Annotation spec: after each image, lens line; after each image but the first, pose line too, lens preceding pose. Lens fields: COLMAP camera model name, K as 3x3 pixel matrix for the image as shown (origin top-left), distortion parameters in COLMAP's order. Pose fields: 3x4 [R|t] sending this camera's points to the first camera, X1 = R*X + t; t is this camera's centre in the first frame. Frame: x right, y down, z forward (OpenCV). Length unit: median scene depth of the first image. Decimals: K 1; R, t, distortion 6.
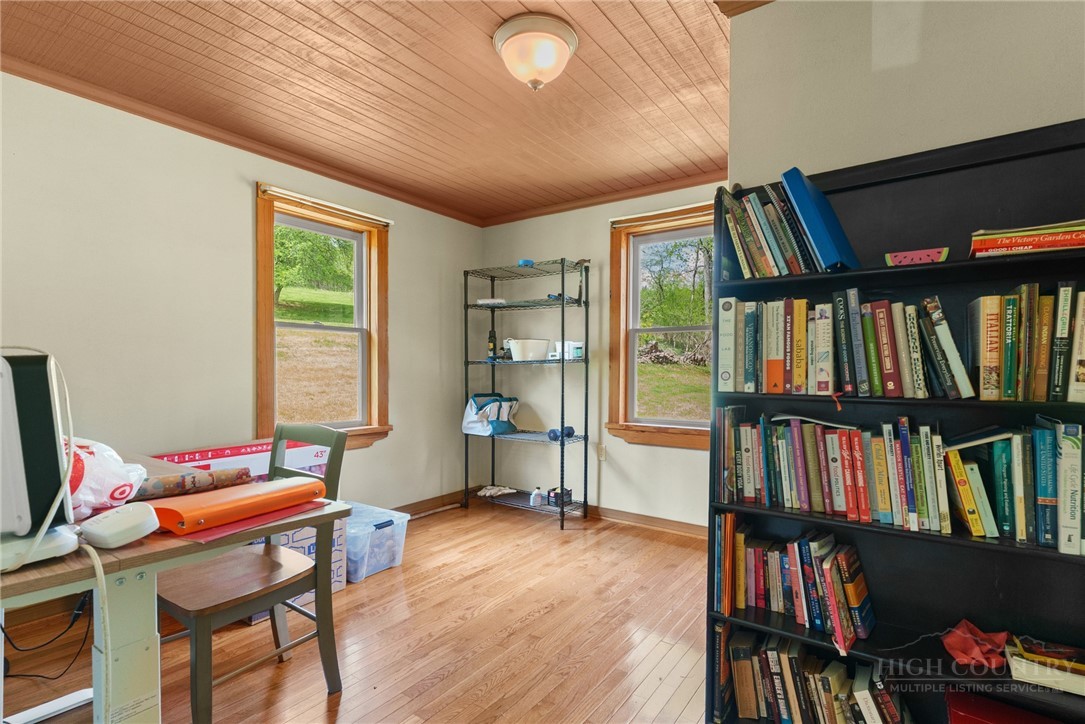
lens RADIAL K [[523.5, 0, 539.7], [0, 523.5, 379.4], [0, 0, 1]] dist [0.004377, -0.000786]
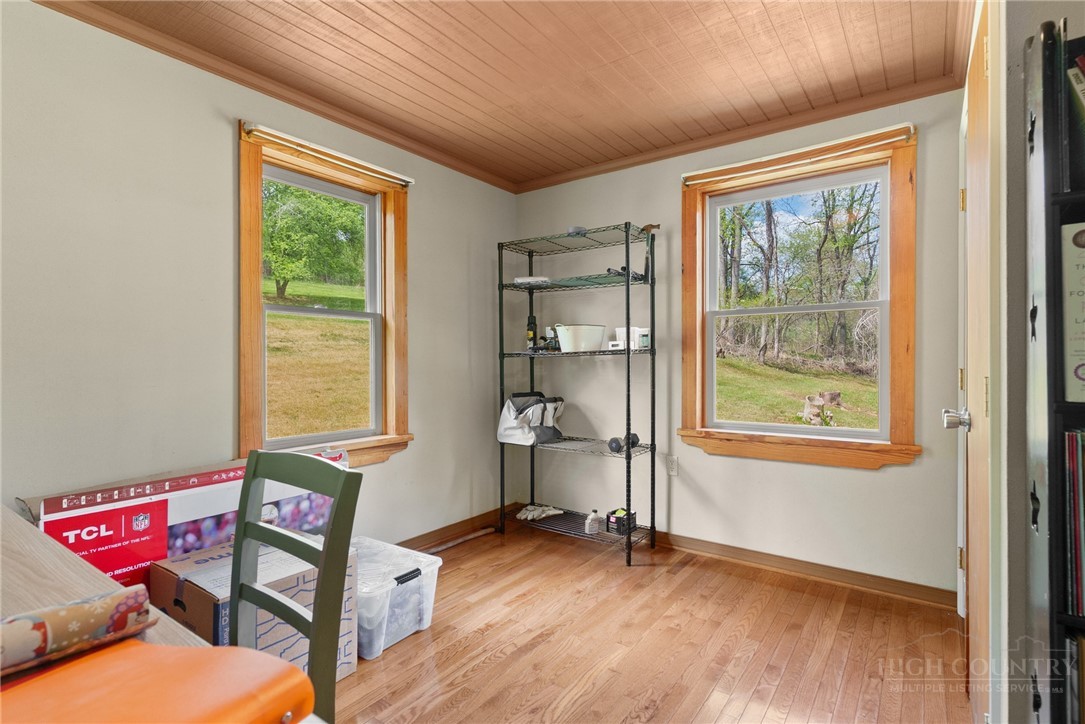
lens RADIAL K [[523.5, 0, 539.2], [0, 523.5, 363.8], [0, 0, 1]] dist [0.004377, -0.000786]
pose [[0.999884, -0.008026, -0.012937, -0.078648], [0.007802, 0.999819, -0.017328, -0.004245], [0.013074, 0.017226, 0.999766, 0.202970]]
